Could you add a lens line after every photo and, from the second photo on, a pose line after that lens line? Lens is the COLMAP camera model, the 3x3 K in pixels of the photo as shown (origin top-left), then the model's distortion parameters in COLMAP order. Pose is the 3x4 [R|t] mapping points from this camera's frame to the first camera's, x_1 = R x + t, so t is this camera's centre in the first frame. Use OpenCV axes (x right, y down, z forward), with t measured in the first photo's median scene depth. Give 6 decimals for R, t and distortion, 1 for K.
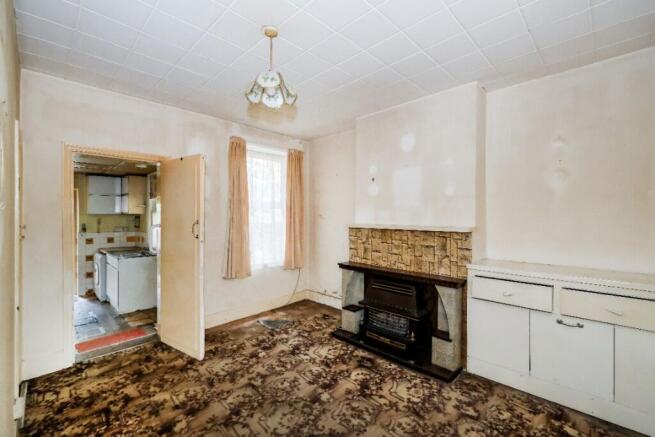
lens RADIAL K [[290.4, 0, 327.5], [0, 290.4, 218.5], [0, 0, 1]] dist [-0.000499, -0.000048]
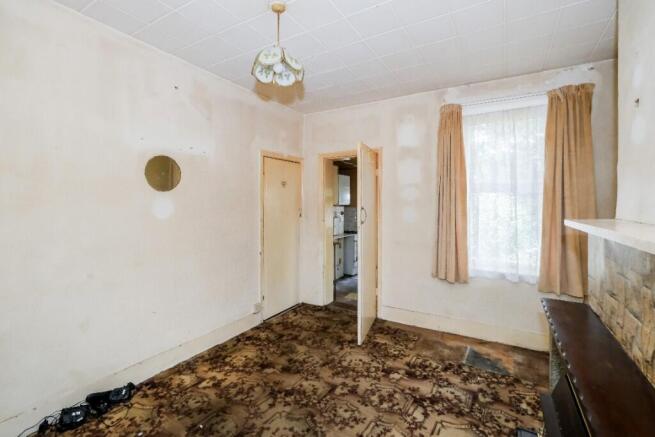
lens RADIAL K [[293.3, 0, 327.0], [0, 293.3, 201.7], [0, 0, 1]] dist [0.001898, 0.000225]
pose [[0.232565, -0.007649, -0.972551, 0.546053], [-0.013328, 0.999850, -0.011051, 0.002298], [0.972489, 0.015532, 0.232428, 0.659160]]
